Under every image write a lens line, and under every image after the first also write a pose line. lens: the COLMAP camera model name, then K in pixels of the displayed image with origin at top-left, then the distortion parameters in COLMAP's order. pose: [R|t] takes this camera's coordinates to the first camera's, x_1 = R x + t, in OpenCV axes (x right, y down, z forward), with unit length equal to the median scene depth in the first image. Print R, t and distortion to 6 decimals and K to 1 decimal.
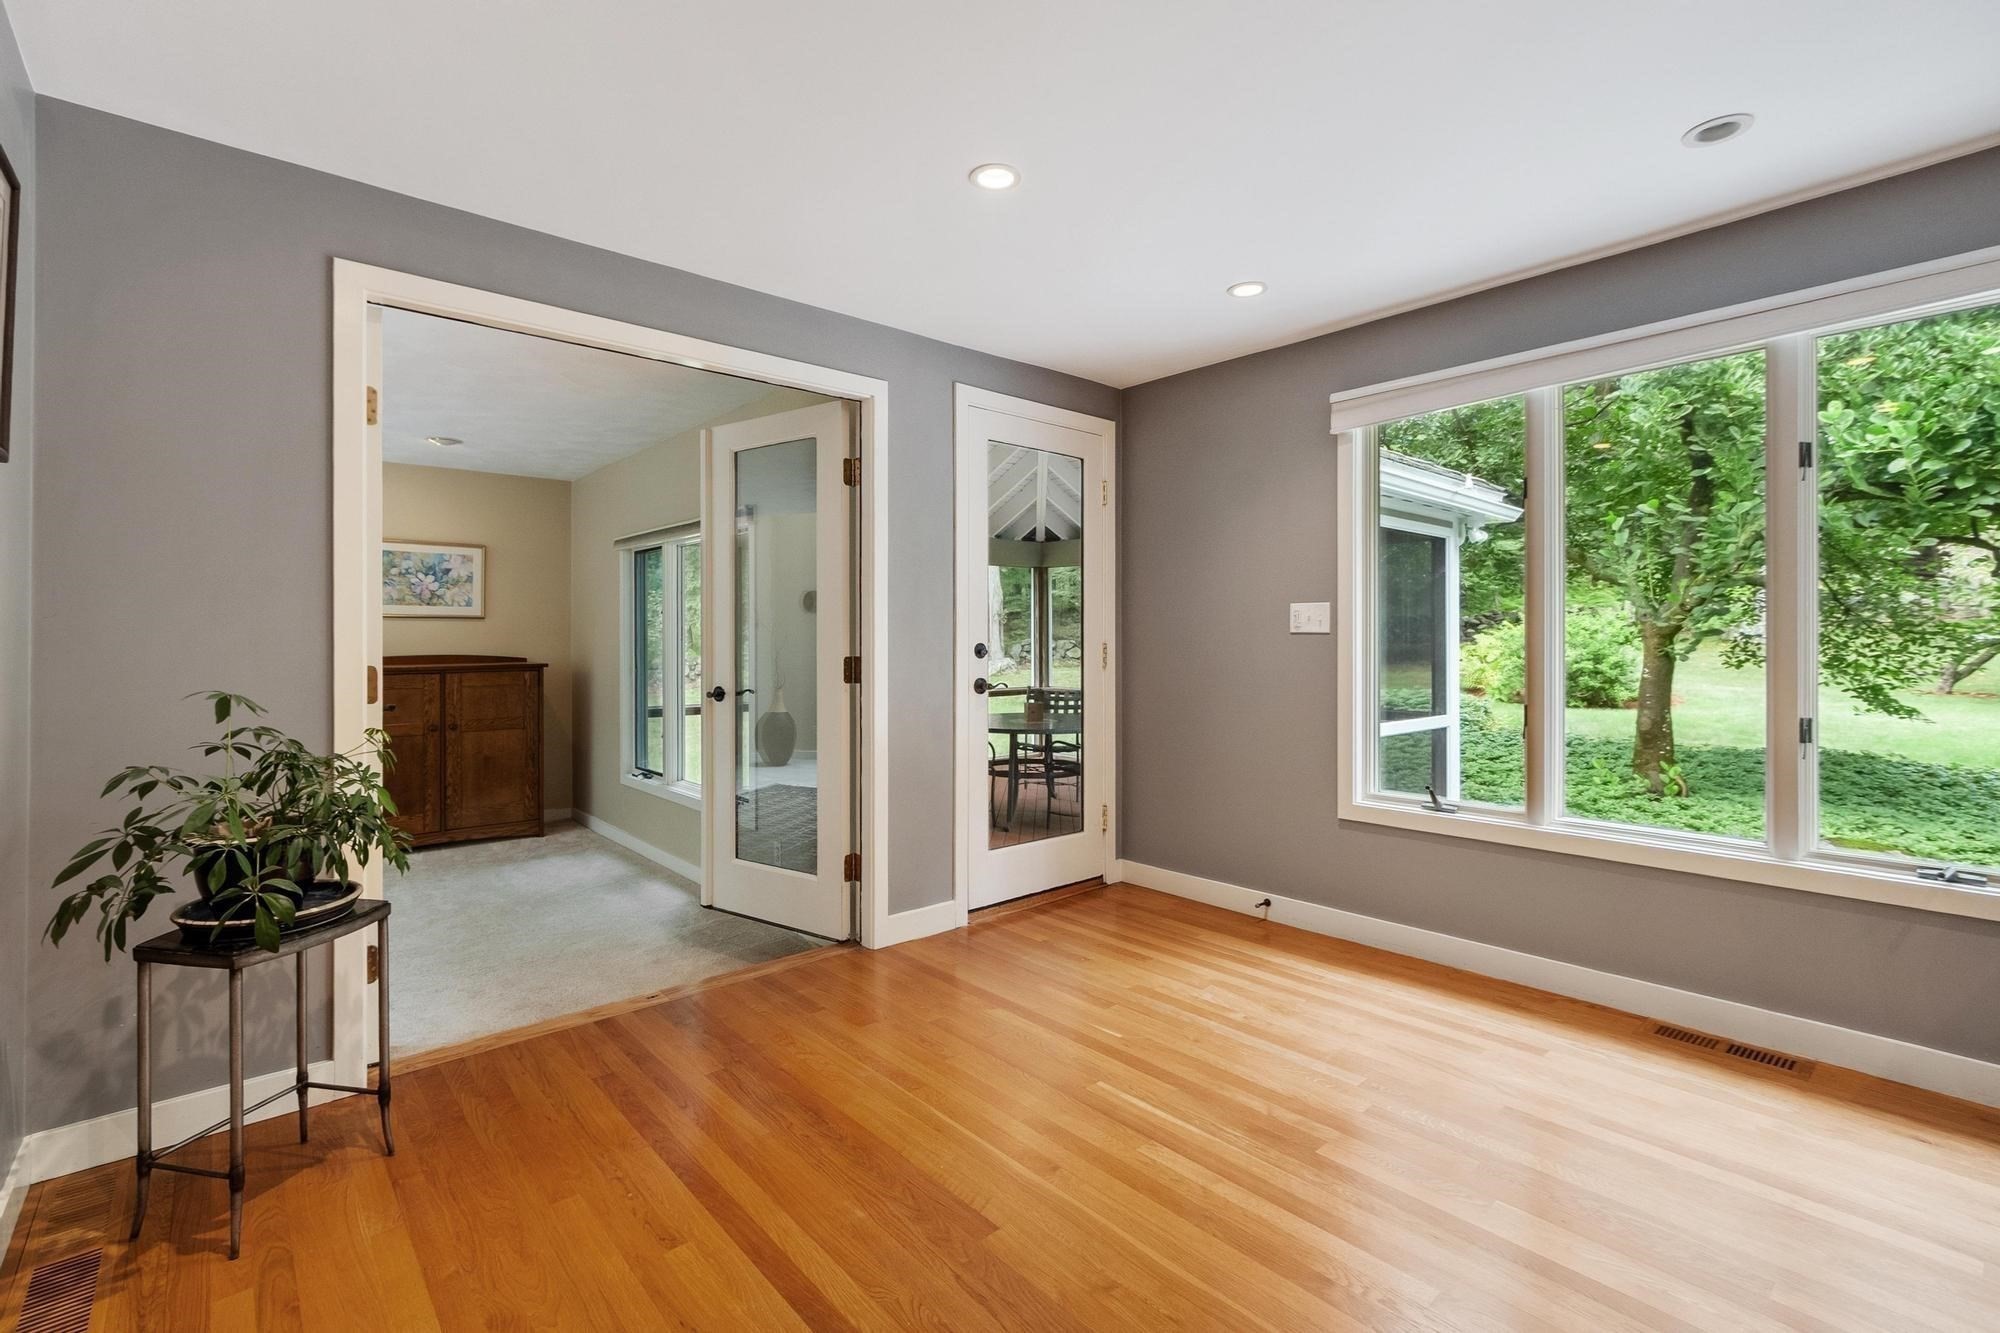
lens RADIAL K [[898.0, 0, 986.9], [0, 898.0, 646.6], [0, 0, 1]] dist [-0.000337, -0.000020]
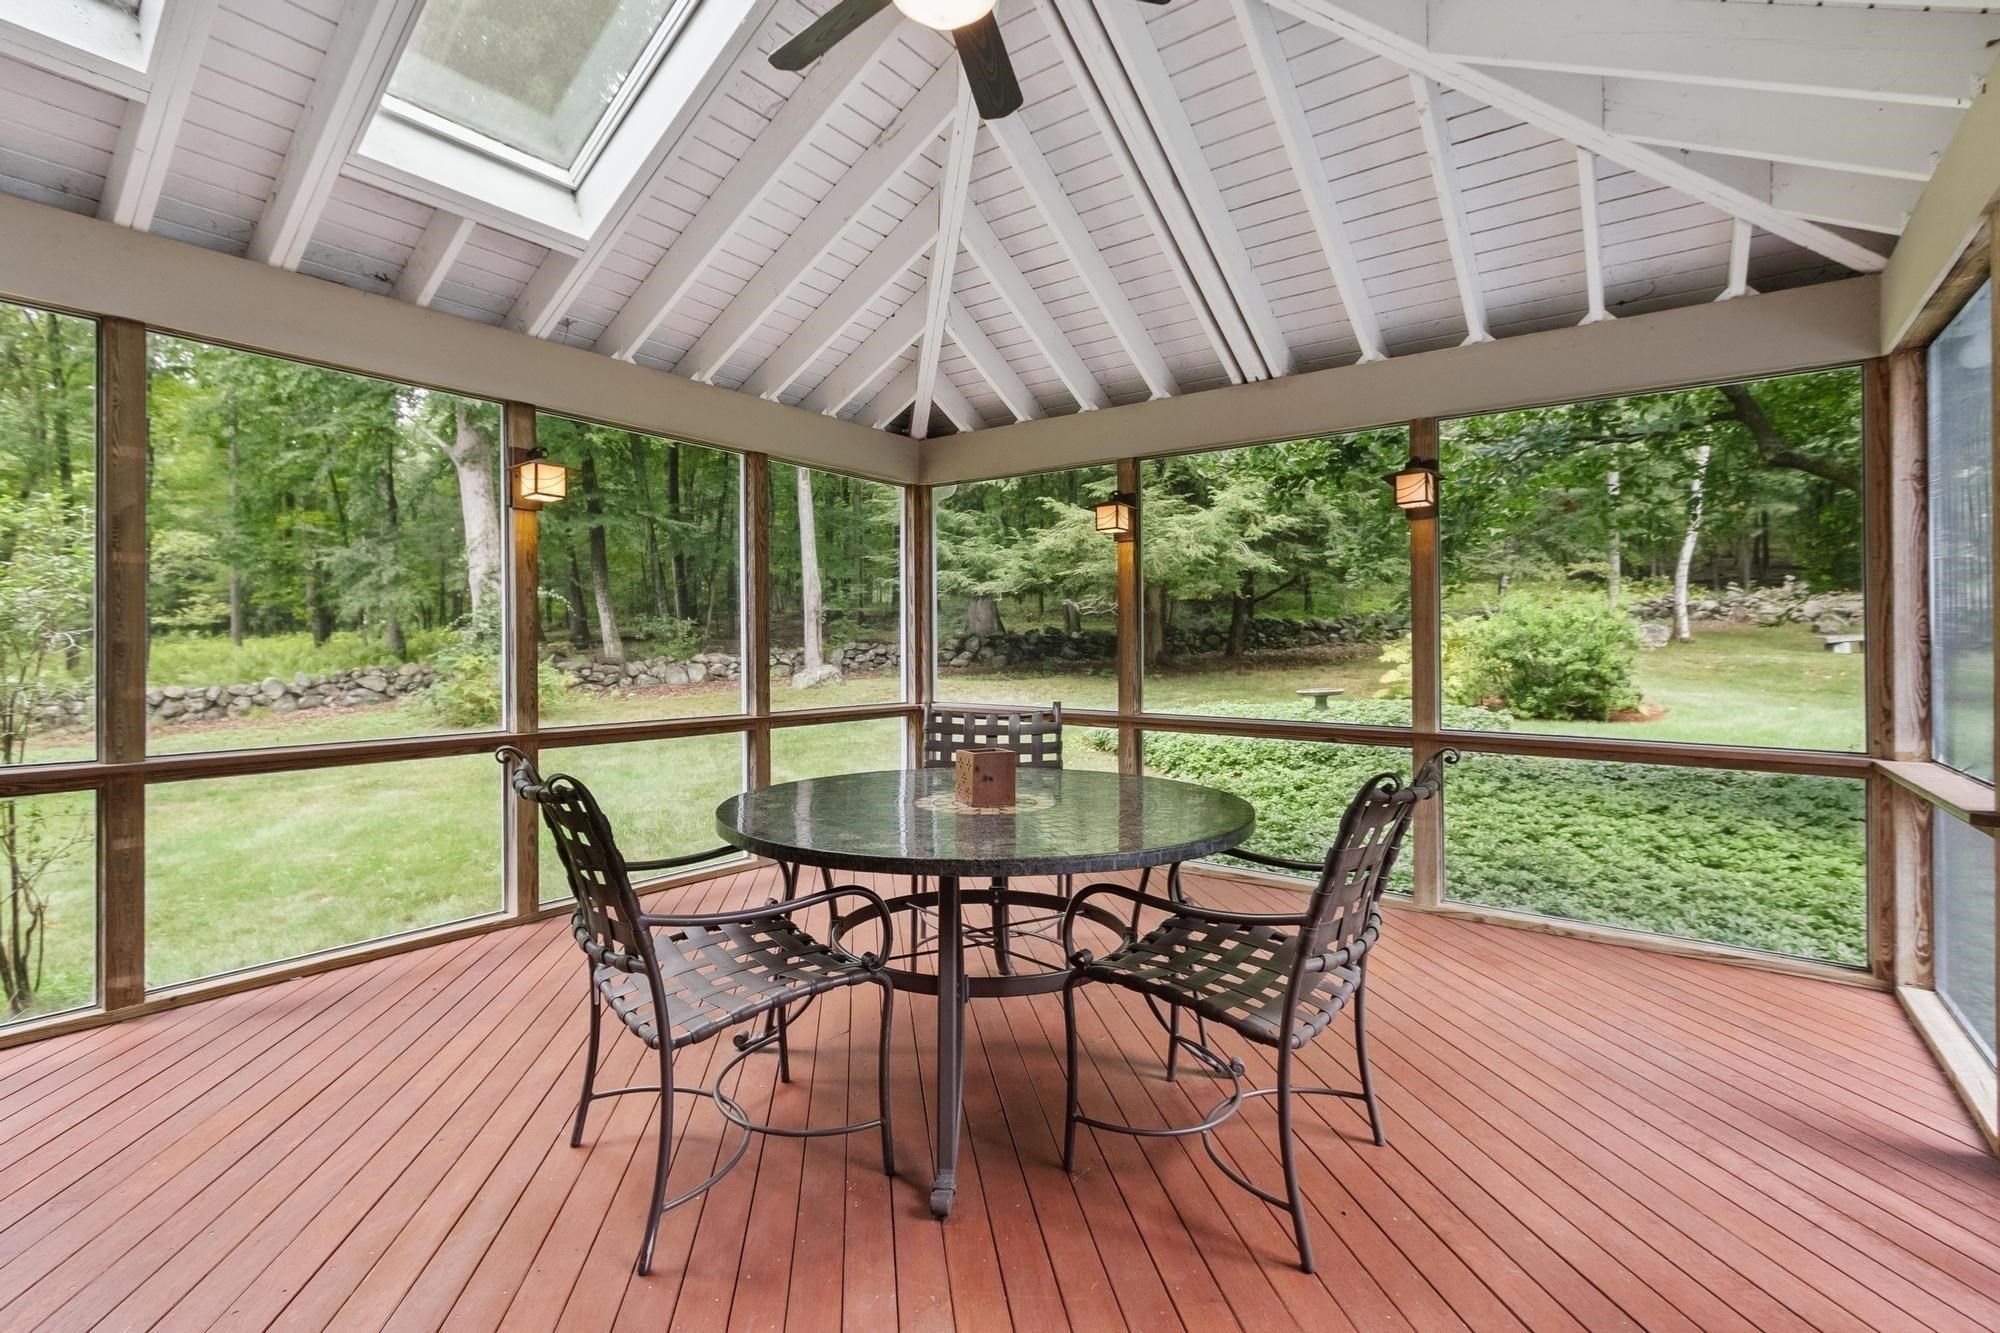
lens RADIAL K [[898.0, 0, 986.9], [0, 898.0, 646.6], [0, 0, 1]] dist [-0.000337, -0.000020]
pose [[0.977397, 0.001290, 0.211408, -0.011323], [0.001943, 0.999884, -0.015086, 0.014003], [-0.211403, 0.015156, 0.977281, 0.337745]]
